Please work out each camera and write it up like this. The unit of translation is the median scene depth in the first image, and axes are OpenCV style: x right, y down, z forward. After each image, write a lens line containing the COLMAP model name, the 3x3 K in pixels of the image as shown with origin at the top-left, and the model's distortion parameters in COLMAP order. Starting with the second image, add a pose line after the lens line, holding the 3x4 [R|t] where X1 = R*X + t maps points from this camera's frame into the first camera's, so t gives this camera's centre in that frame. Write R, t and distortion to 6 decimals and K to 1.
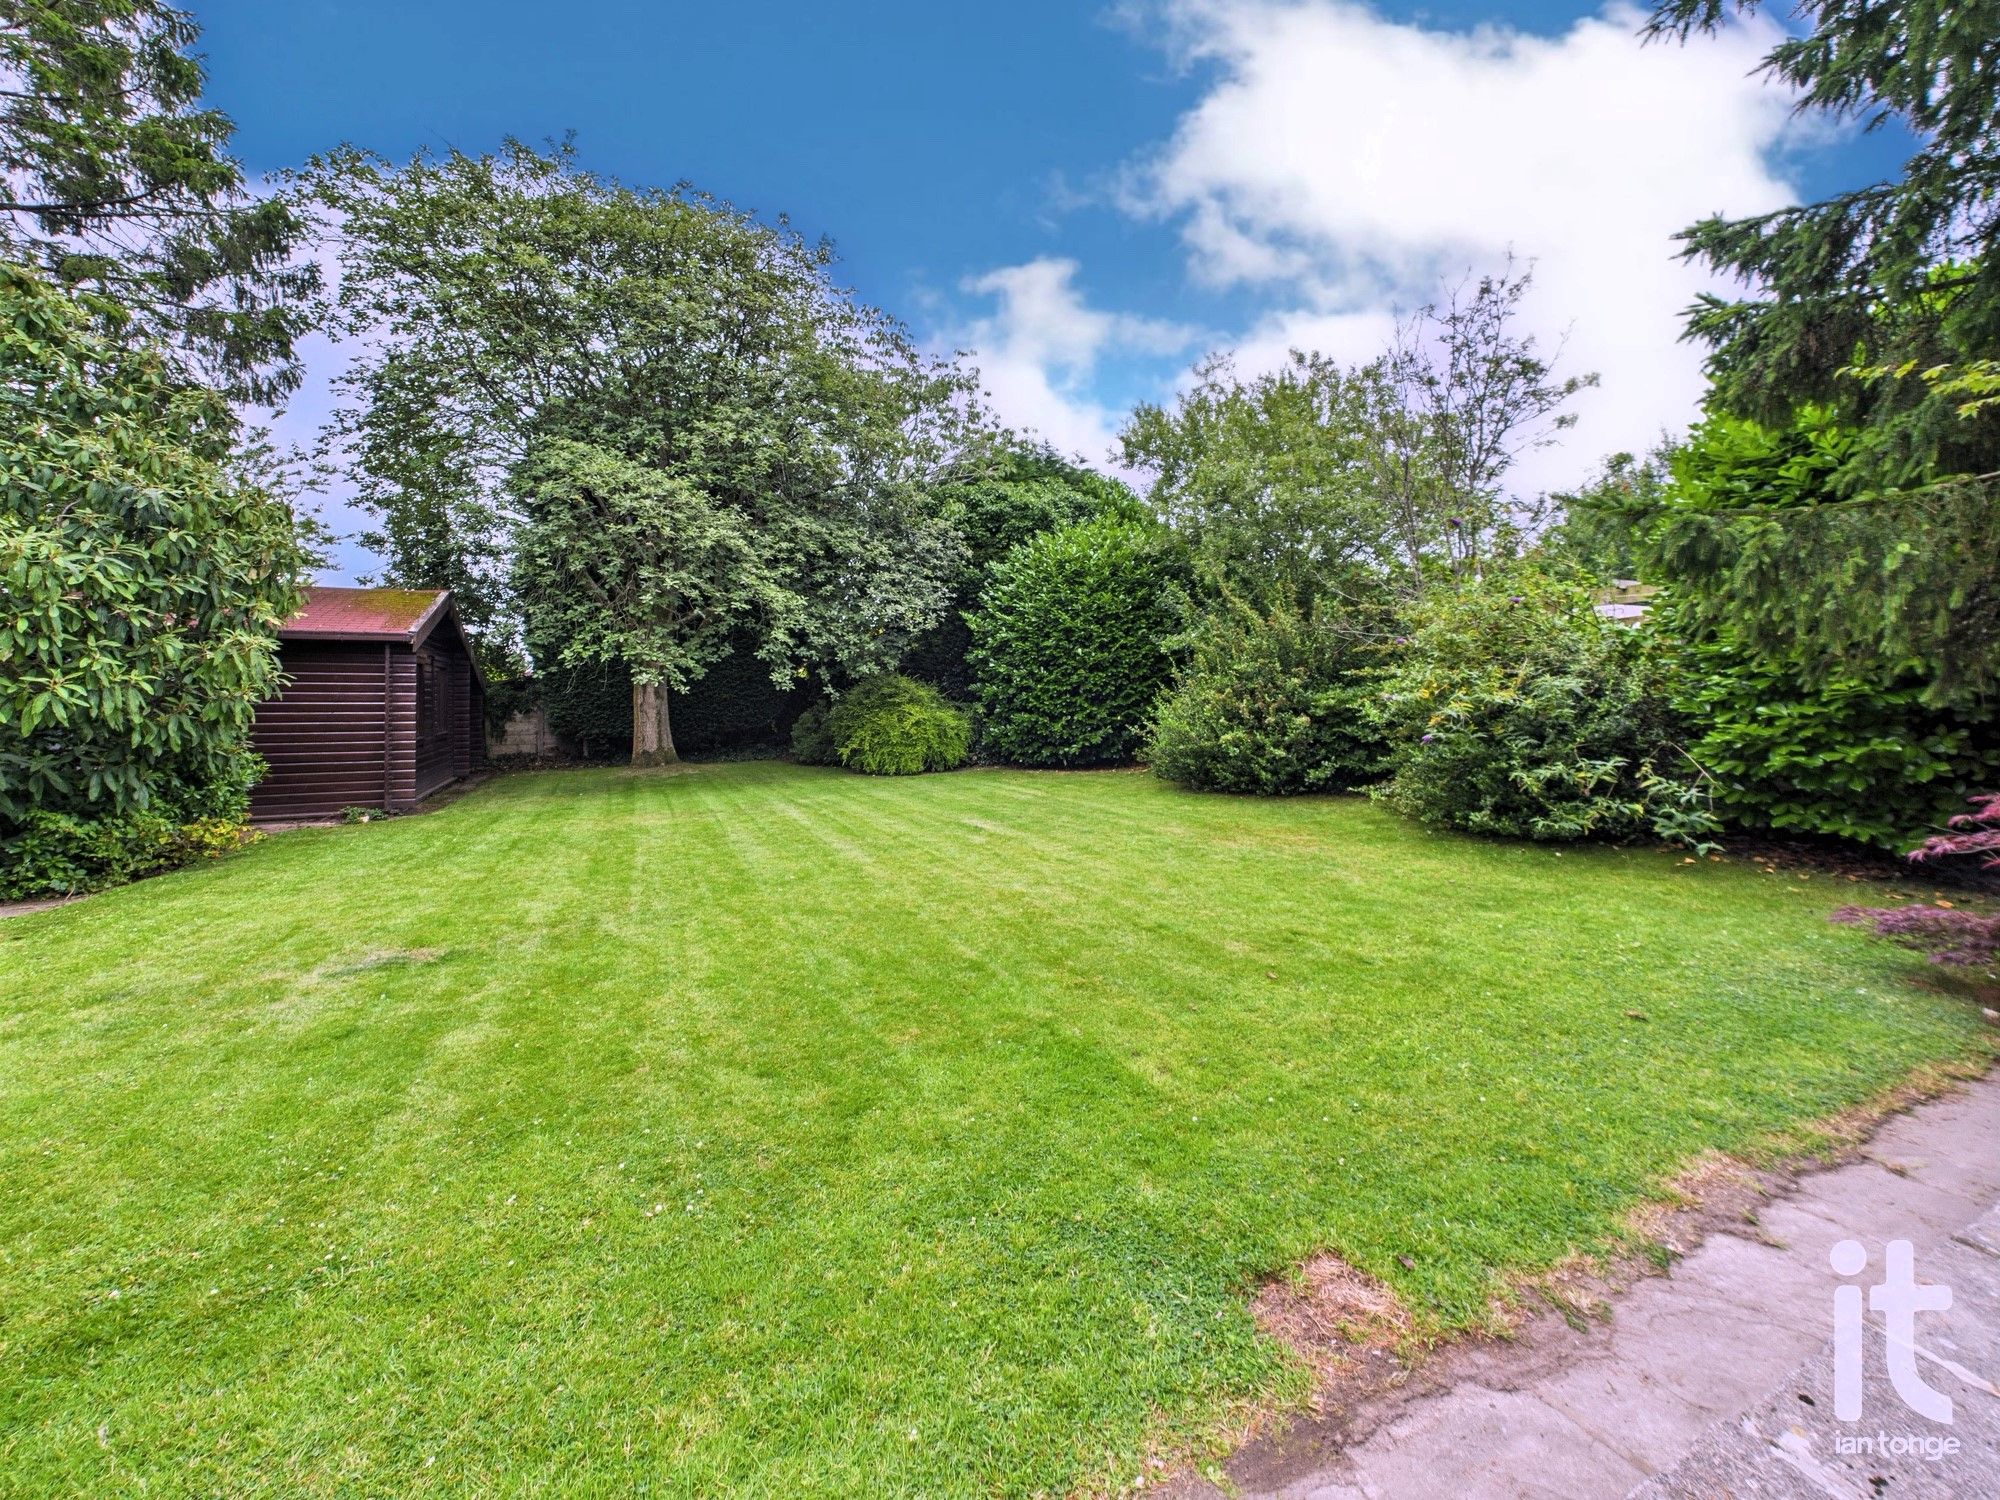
lens RADIAL K [[809.6, 0, 1002.6], [0, 809.6, 688.8], [0, 0, 1]] dist [0.002710, -0.000703]
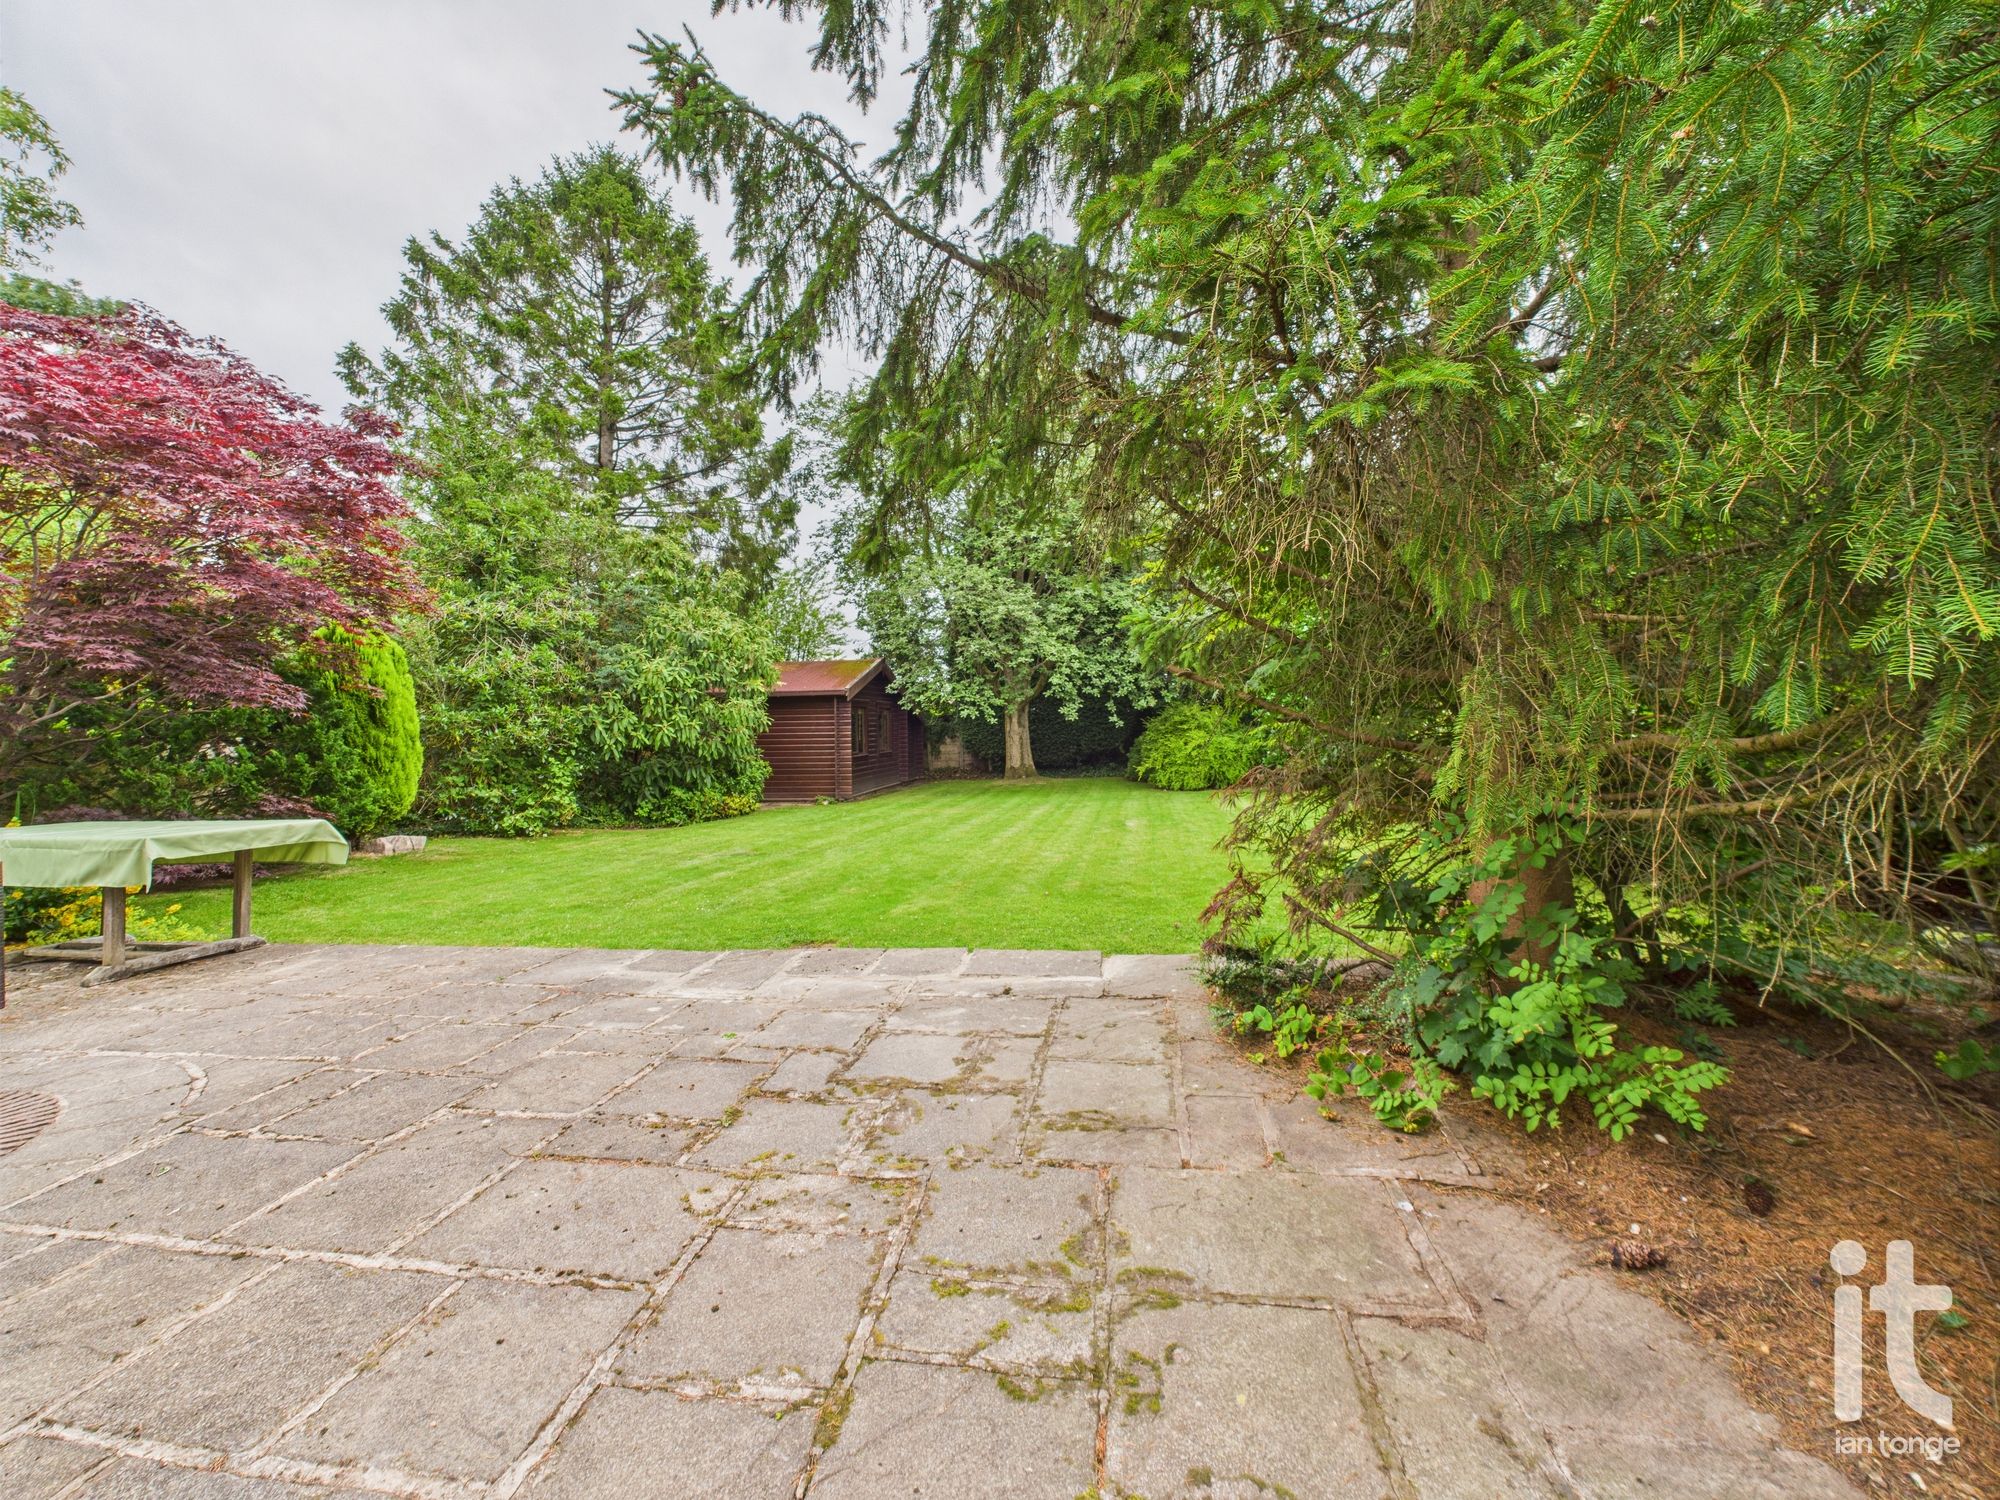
lens RADIAL K [[809.6, 0, 985.2], [0, 809.6, 714.4], [0, 0, 1]] dist [0.002710, -0.000703]
pose [[0.821218, -0.019052, -0.570296, 0.530411], [0.020800, 0.999778, -0.003448, -0.009460], [0.570235, -0.009030, 0.821432, -0.207618]]
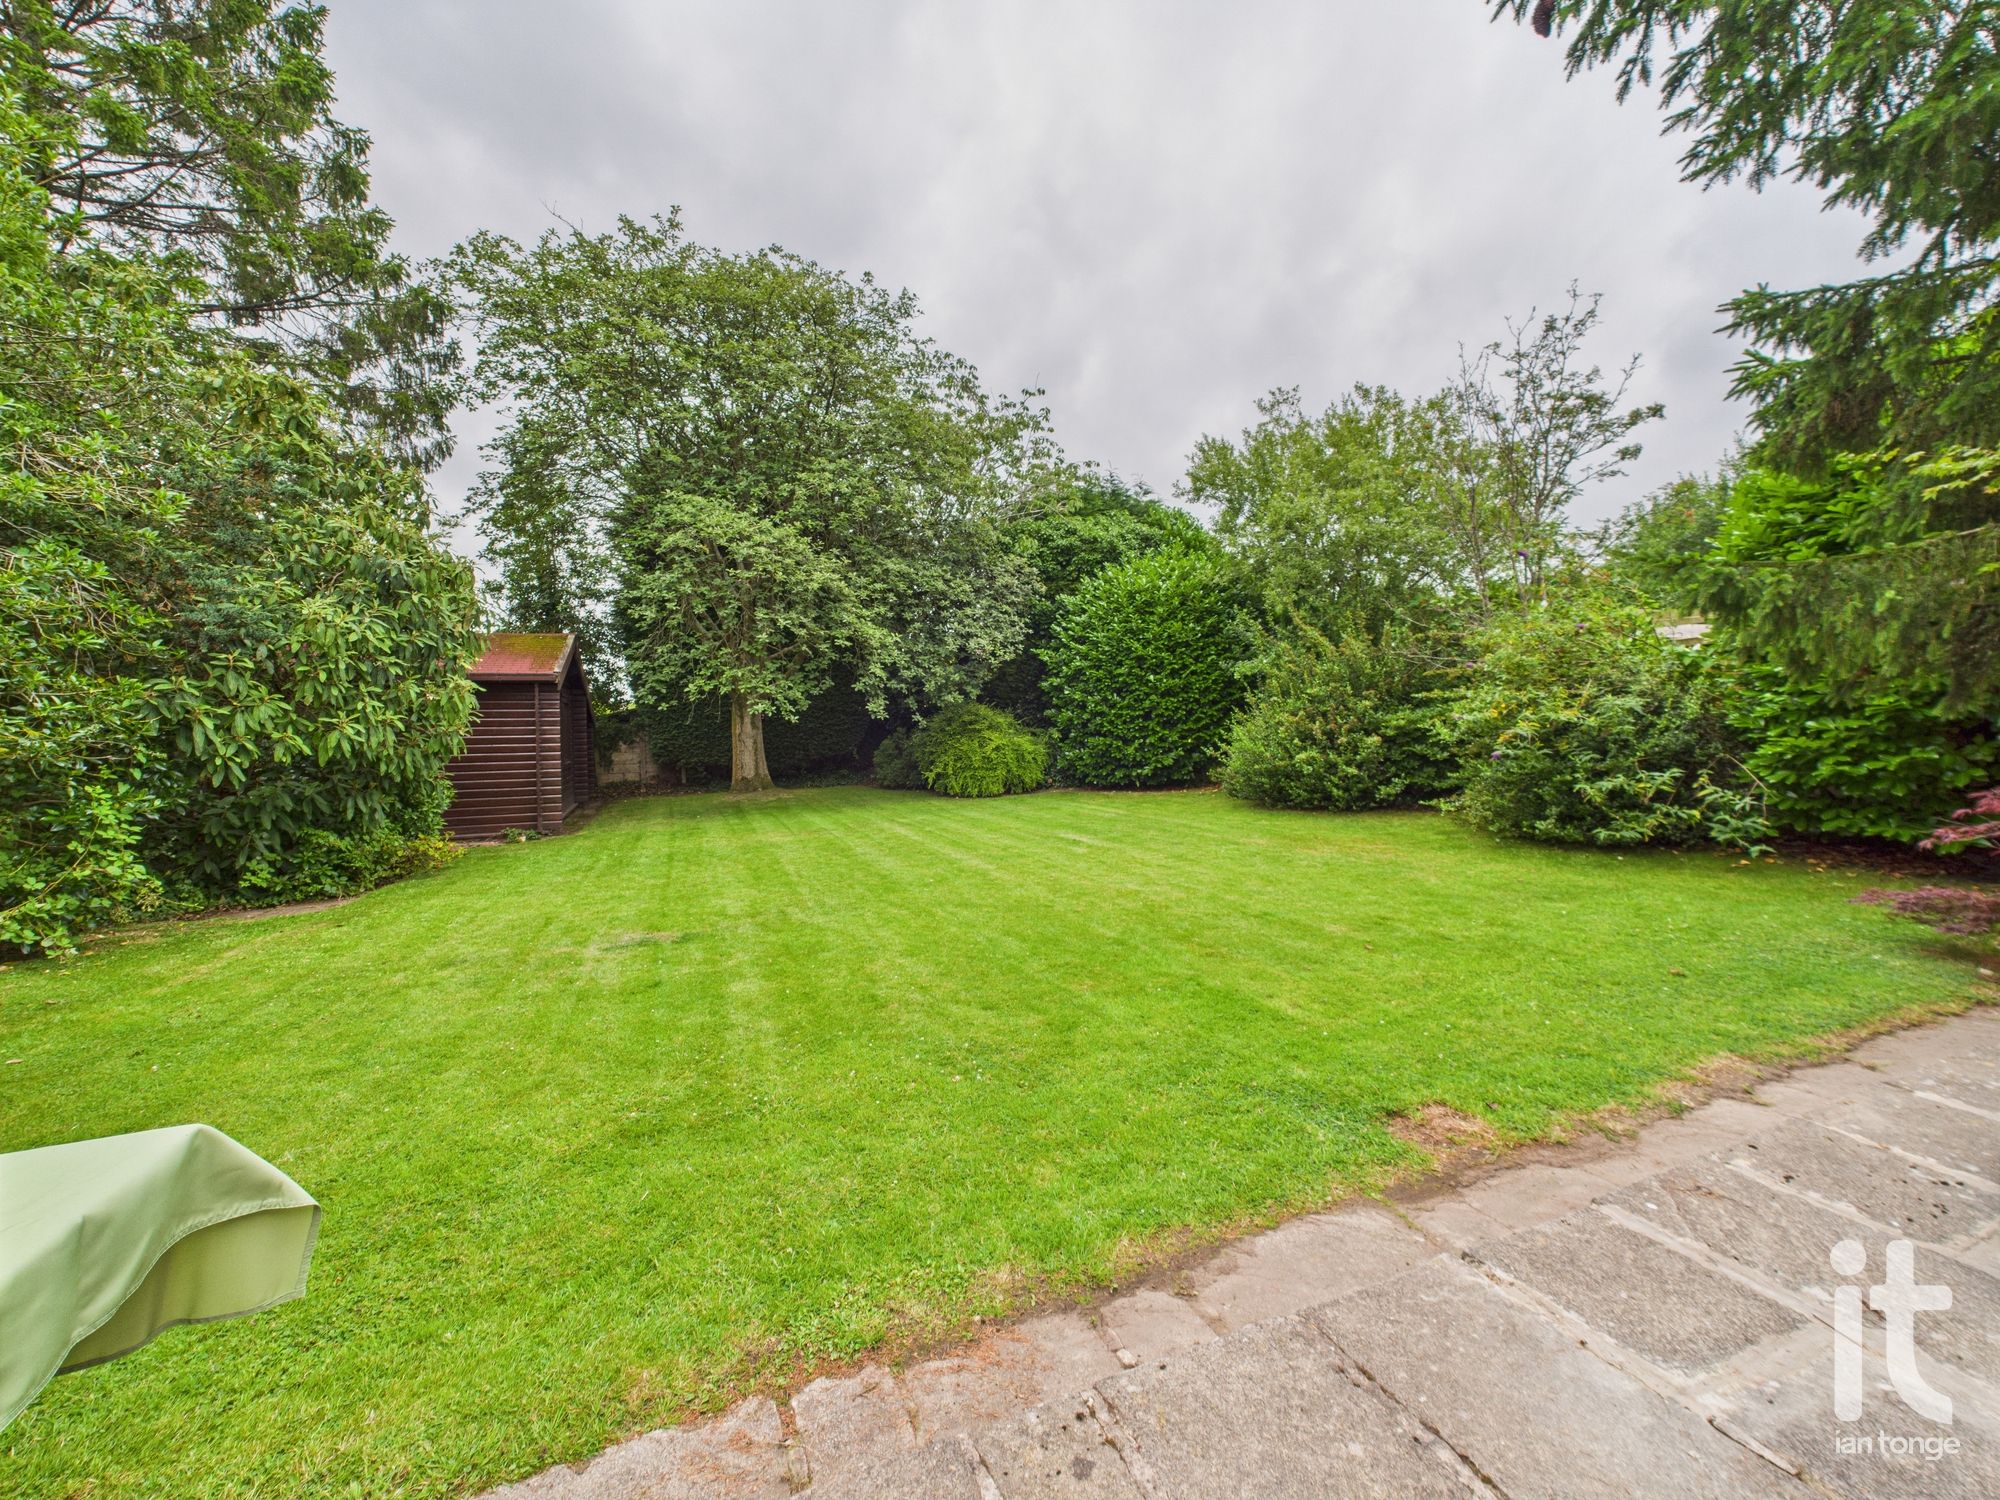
lens RADIAL K [[809.6, 0, 1001.8], [0, 809.6, 730.0], [0, 0, 1]] dist [0.002710, -0.000703]
pose [[0.998128, -0.014235, -0.059477, -0.062462], [0.015353, 0.999713, 0.018379, -0.001806], [0.059199, -0.019257, 0.998060, -0.107649]]
